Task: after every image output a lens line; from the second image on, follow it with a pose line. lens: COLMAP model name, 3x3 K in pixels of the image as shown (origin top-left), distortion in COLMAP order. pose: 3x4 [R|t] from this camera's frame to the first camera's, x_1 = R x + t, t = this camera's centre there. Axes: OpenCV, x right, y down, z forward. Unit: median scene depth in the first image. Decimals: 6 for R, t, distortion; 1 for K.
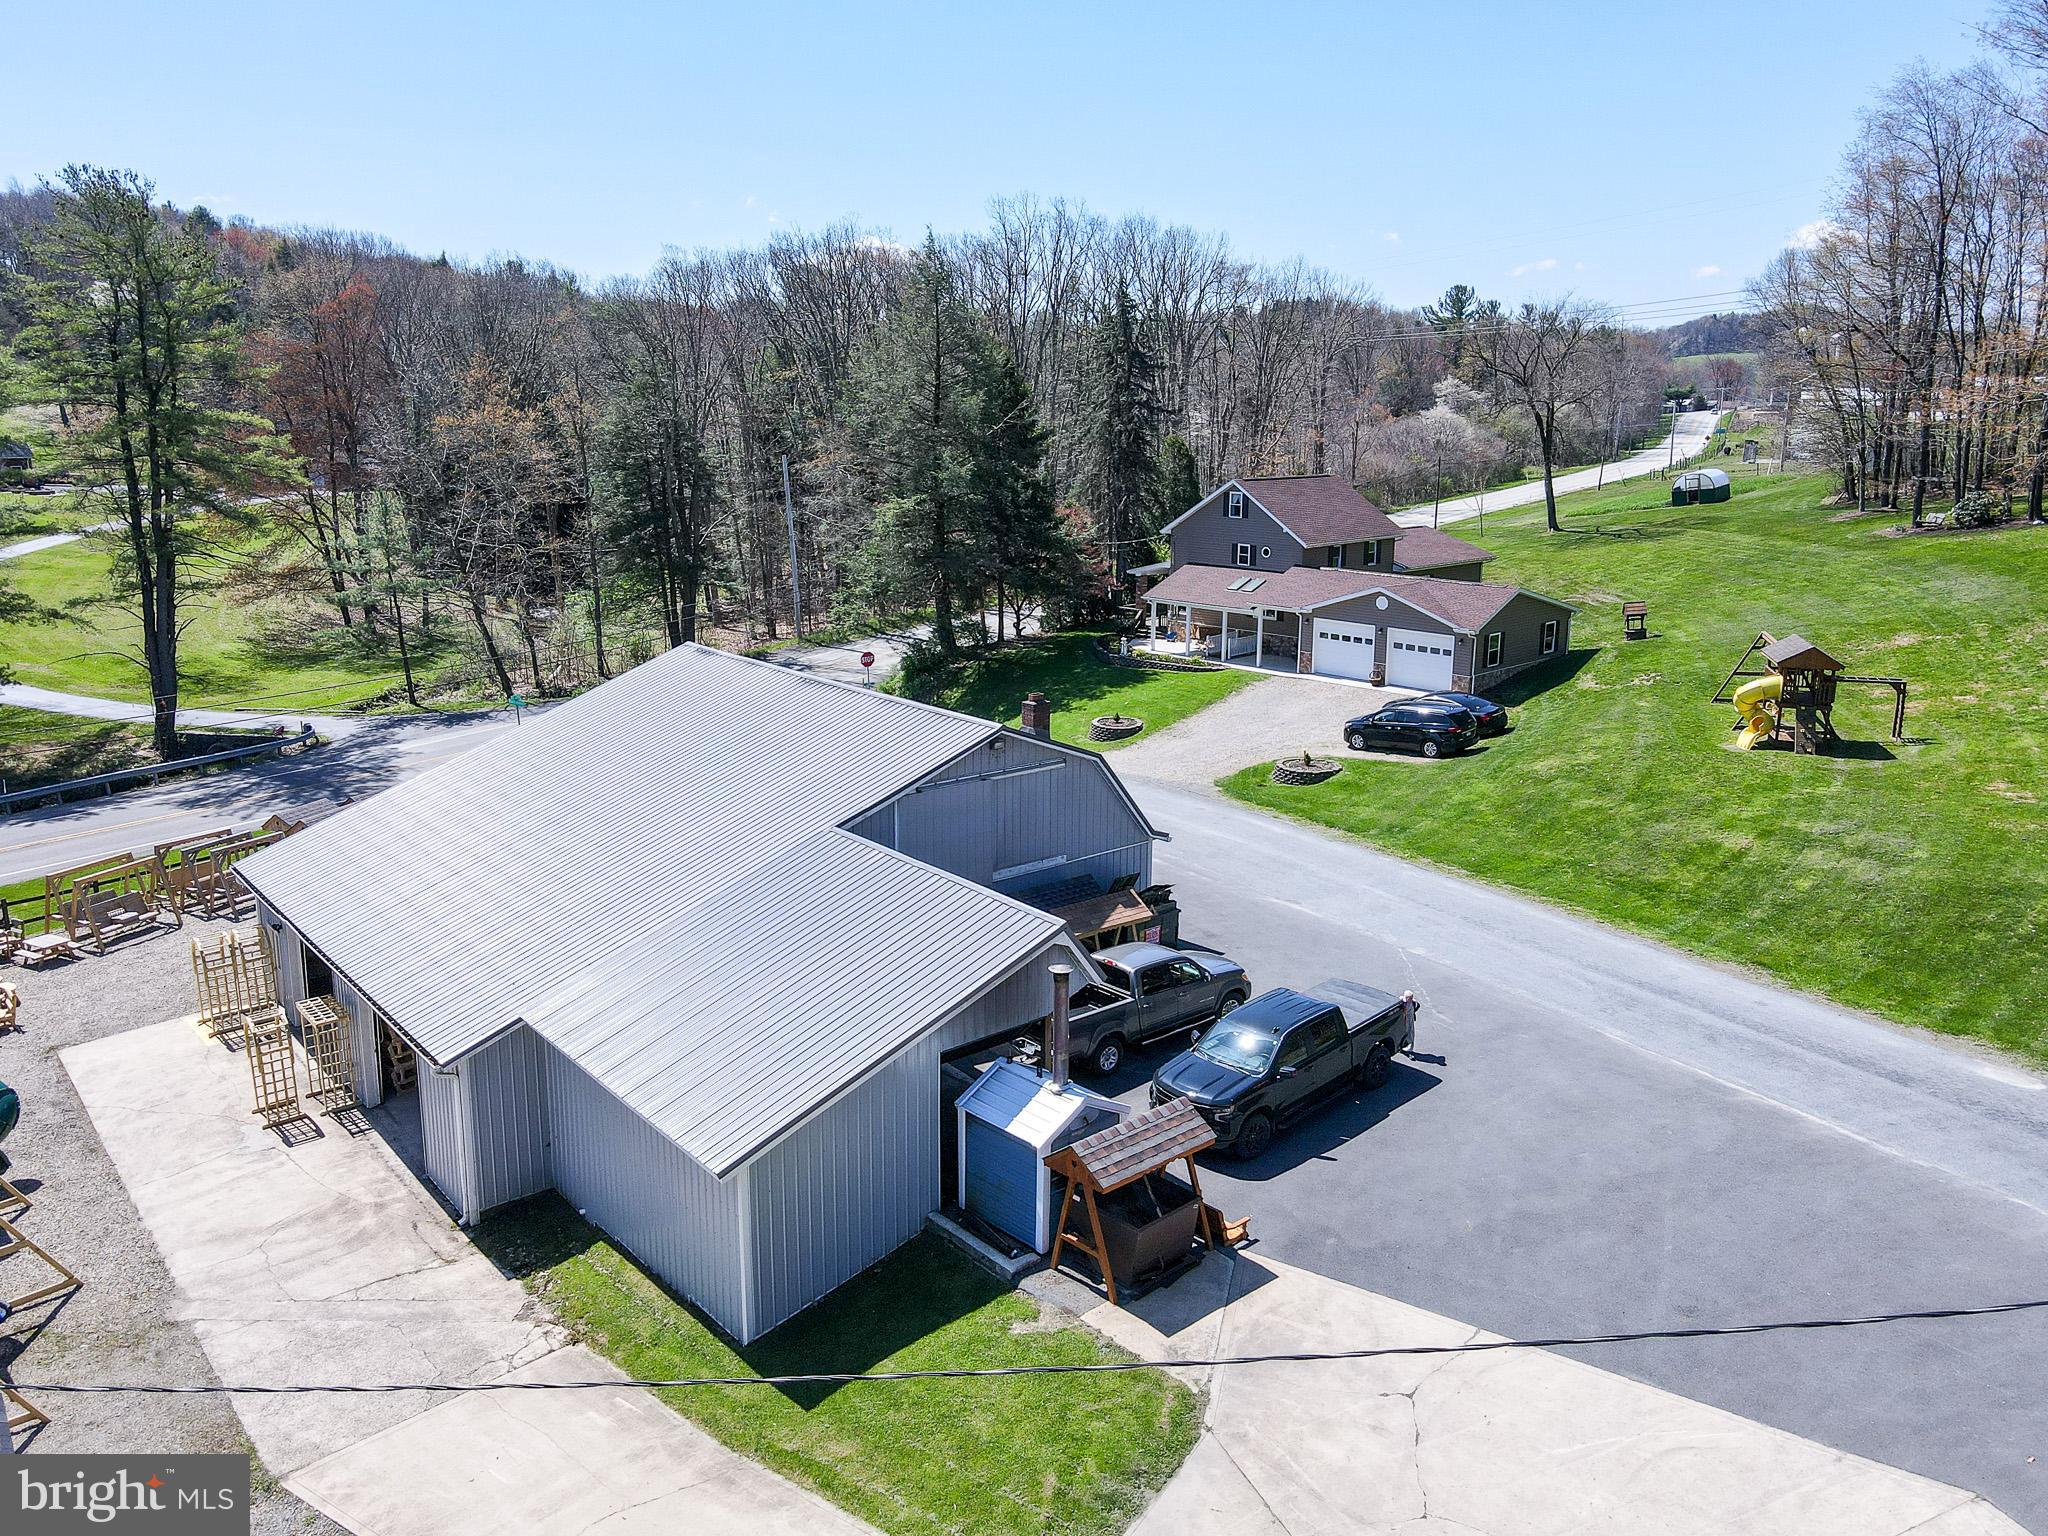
lens RADIAL K [[1518.7, 0, 1024.0], [0, 1518.7, 768.0], [0, 0, 1]] dist [0.001084, 0.042269]
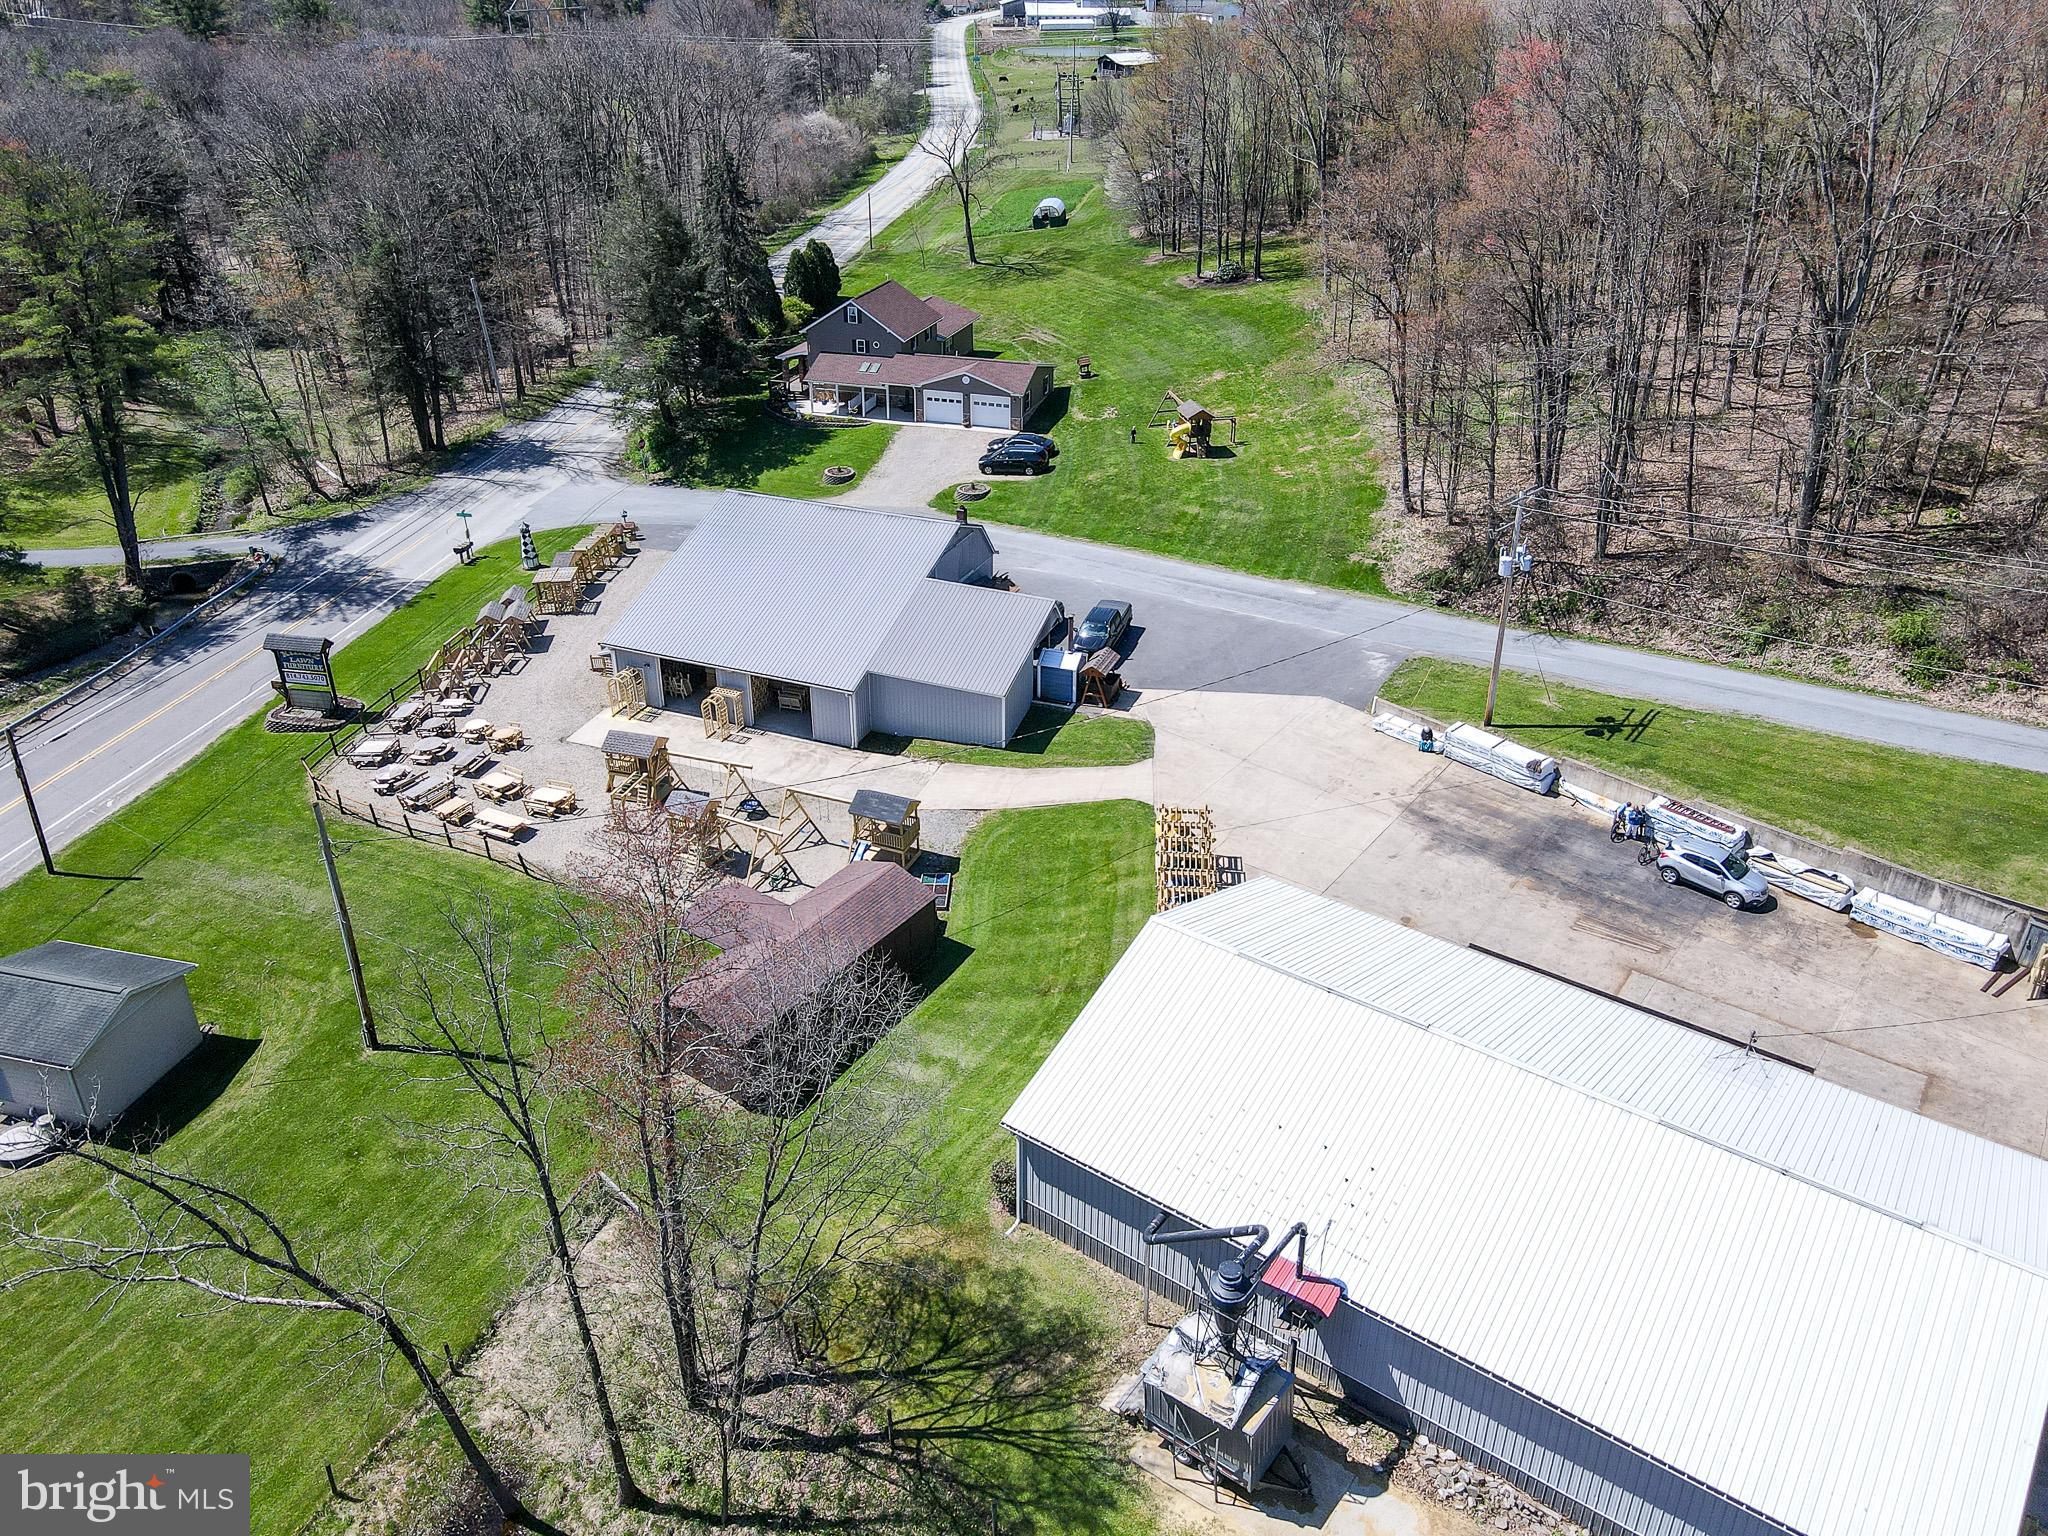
lens RADIAL K [[1518.1, 0, 1032.8], [0, 1518.1, 721.9], [0, 0, 1]] dist [-0.017744, 0.043749]
pose [[0.883136, -0.218078, 0.415347, -0.701095], [0.114208, 0.958688, 0.260524, -0.242877], [-0.455003, -0.182642, 0.871559, -0.877543]]
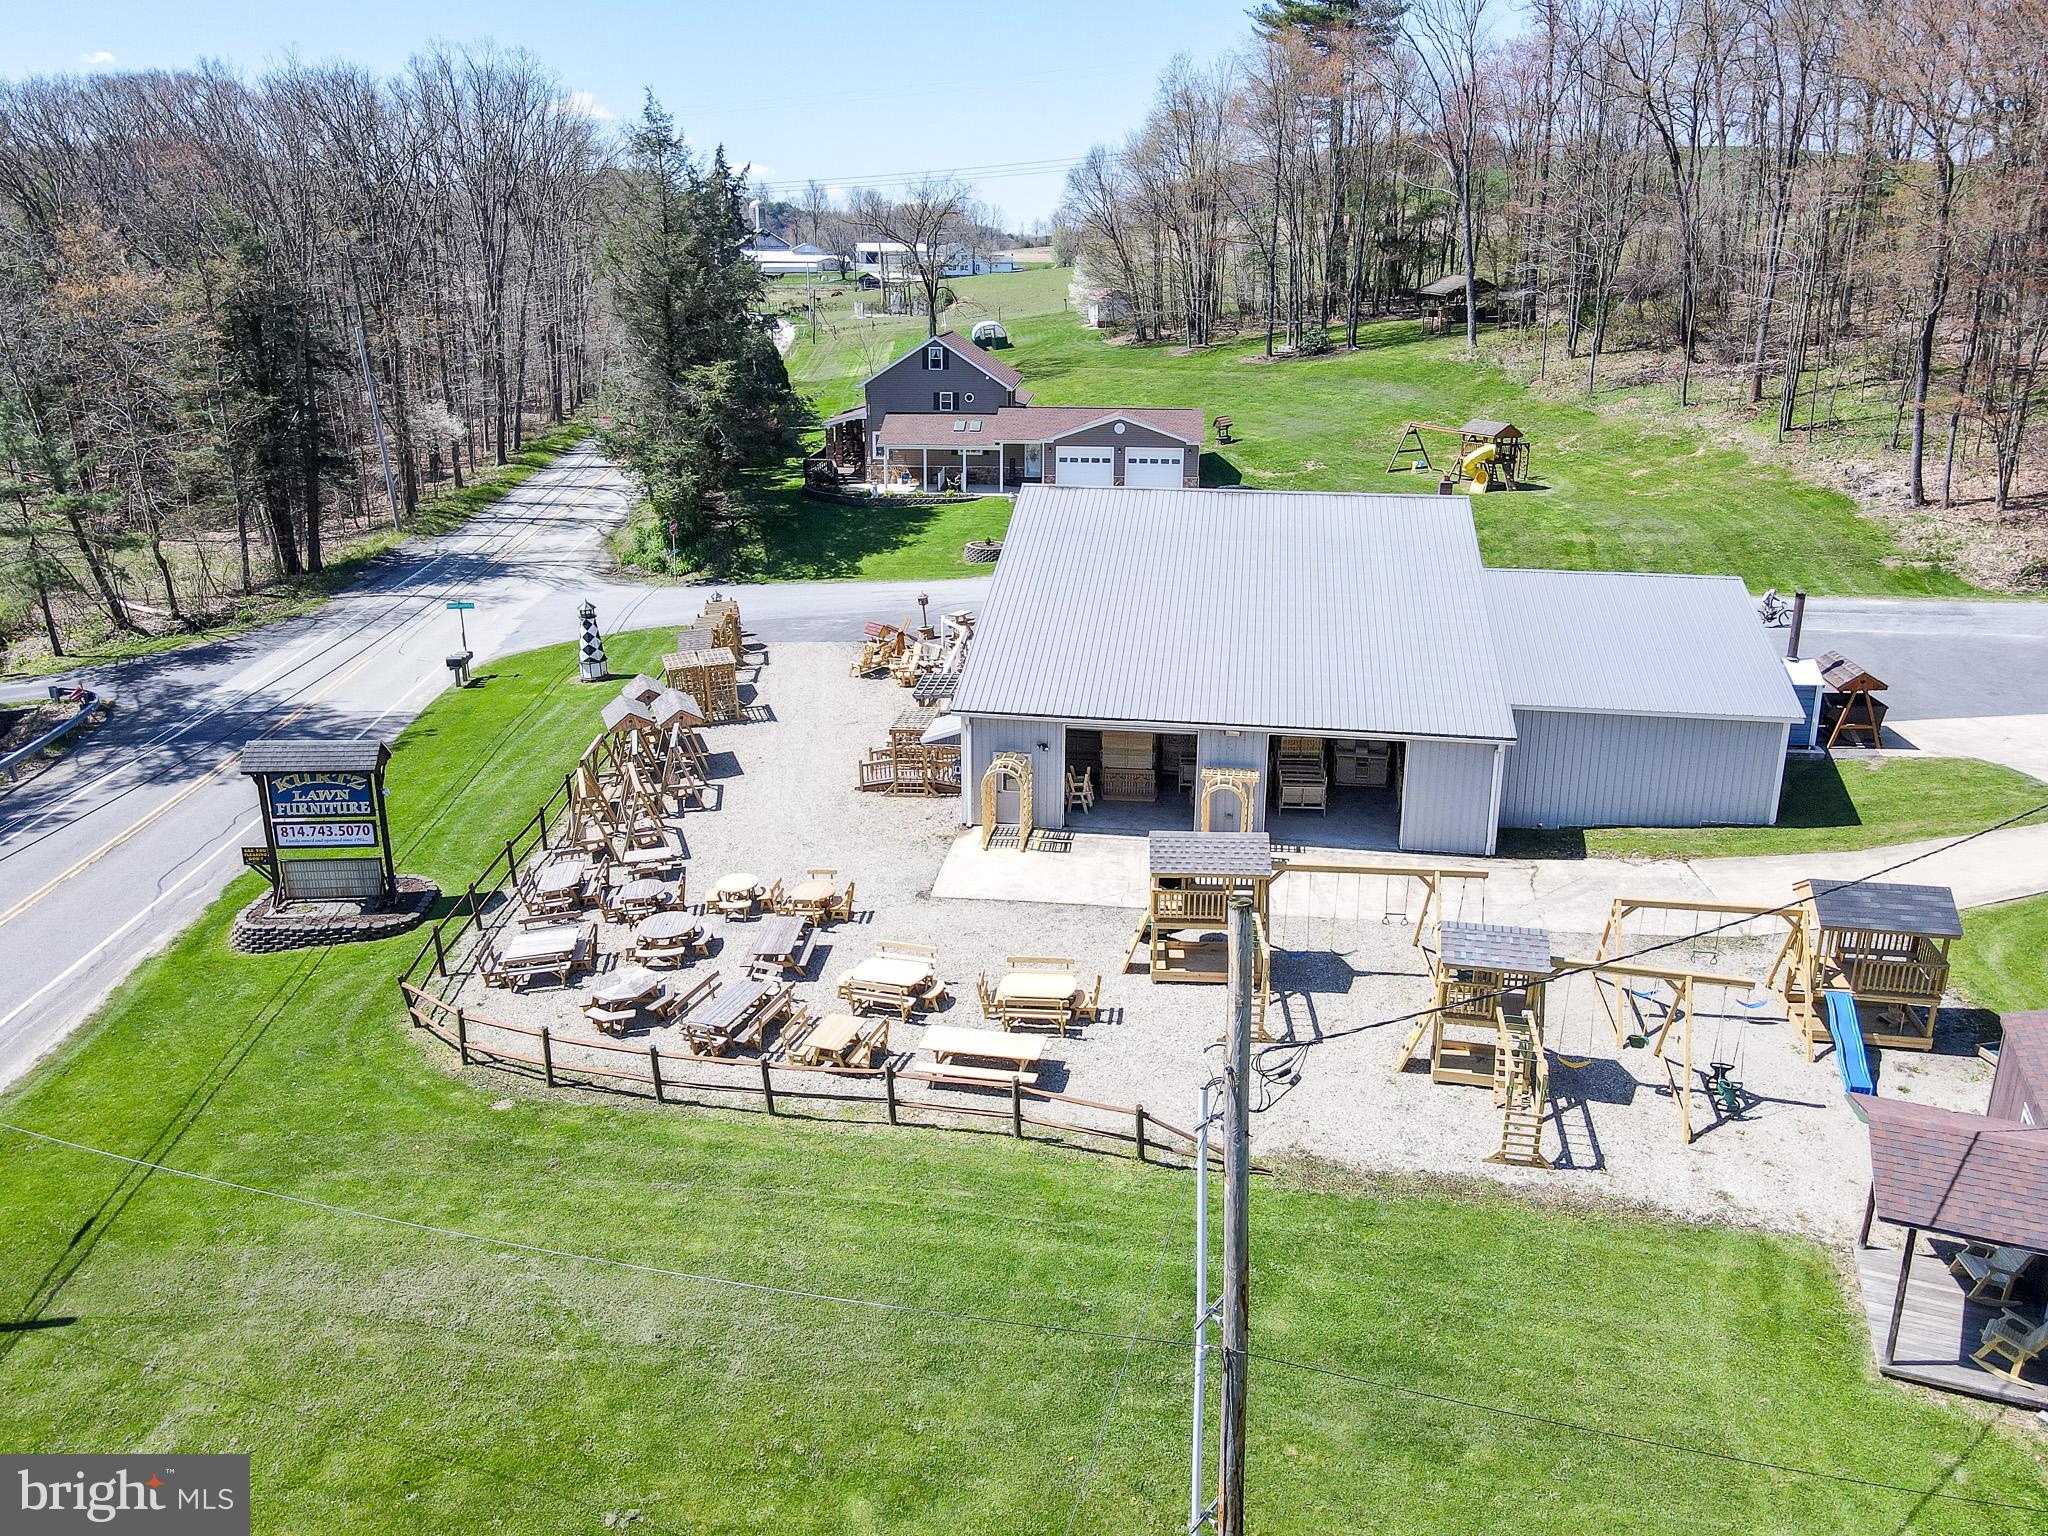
lens RADIAL K [[1518.1, 0, 1032.8], [0, 1518.1, 721.9], [0, 0, 1]] dist [-0.017744, 0.043749]
pose [[0.747744, -0.195534, 0.634544, -0.925342], [0.157648, 0.980611, 0.116403, -0.036427], [-0.645001, 0.012995, 0.764071, 0.101542]]
